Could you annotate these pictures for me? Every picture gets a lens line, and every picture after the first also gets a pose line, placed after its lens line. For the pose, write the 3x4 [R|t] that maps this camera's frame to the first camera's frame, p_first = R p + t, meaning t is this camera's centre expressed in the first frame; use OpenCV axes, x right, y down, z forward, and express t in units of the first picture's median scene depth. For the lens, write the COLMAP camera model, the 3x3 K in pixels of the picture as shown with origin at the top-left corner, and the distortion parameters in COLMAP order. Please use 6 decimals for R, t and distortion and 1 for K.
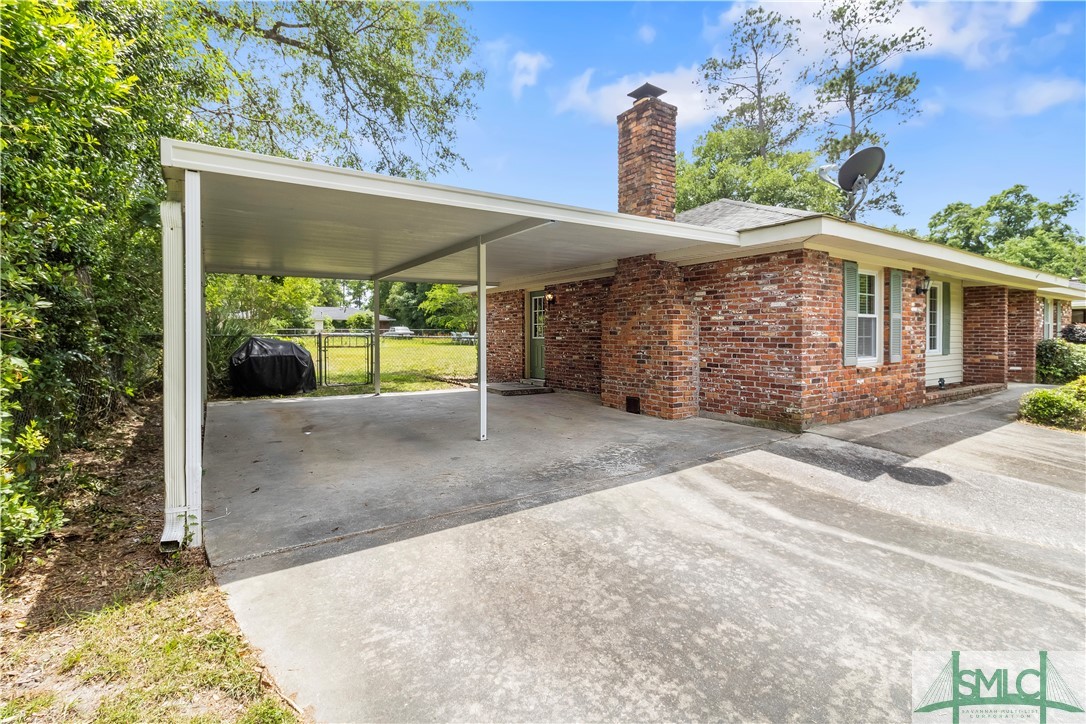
lens RADIAL K [[508.7, 0, 555.3], [0, 508.7, 342.3], [0, 0, 1]] dist [0.005688, -0.001494]
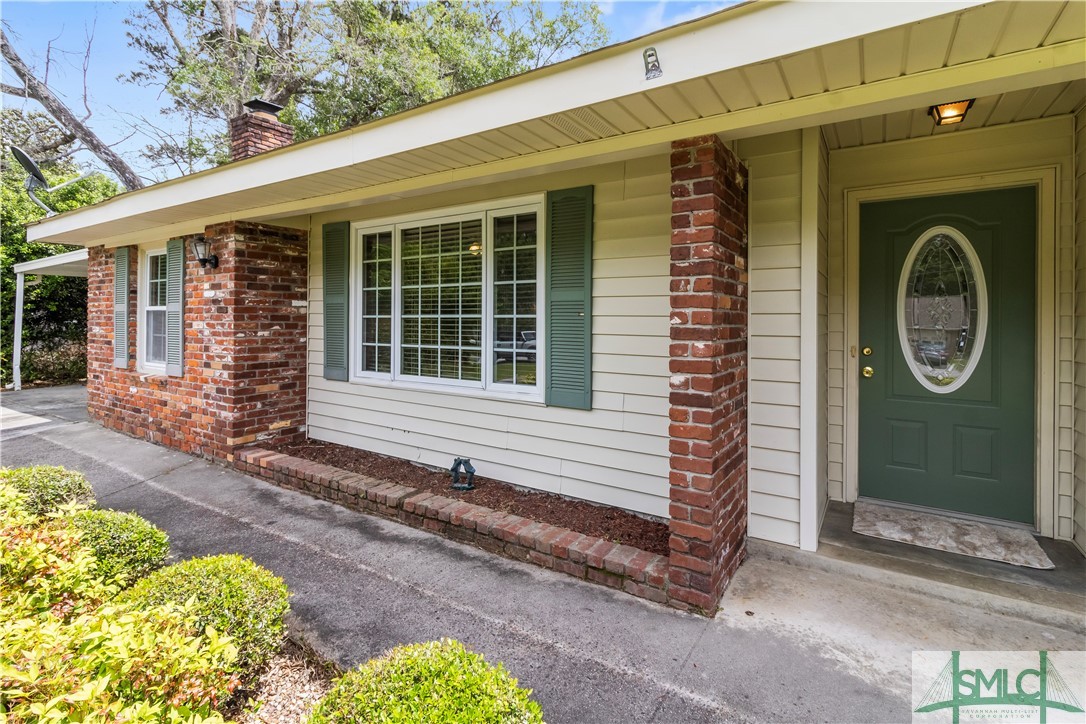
lens RADIAL K [[508.7, 0, 560.2], [0, 508.7, 317.2], [0, 0, 1]] dist [0.005688, -0.001494]
pose [[0.391831, 0.003333, -0.920031, 1.522349], [-0.018408, 0.999822, -0.004218, -0.045930], [0.919853, 0.018589, 0.391822, 1.230918]]
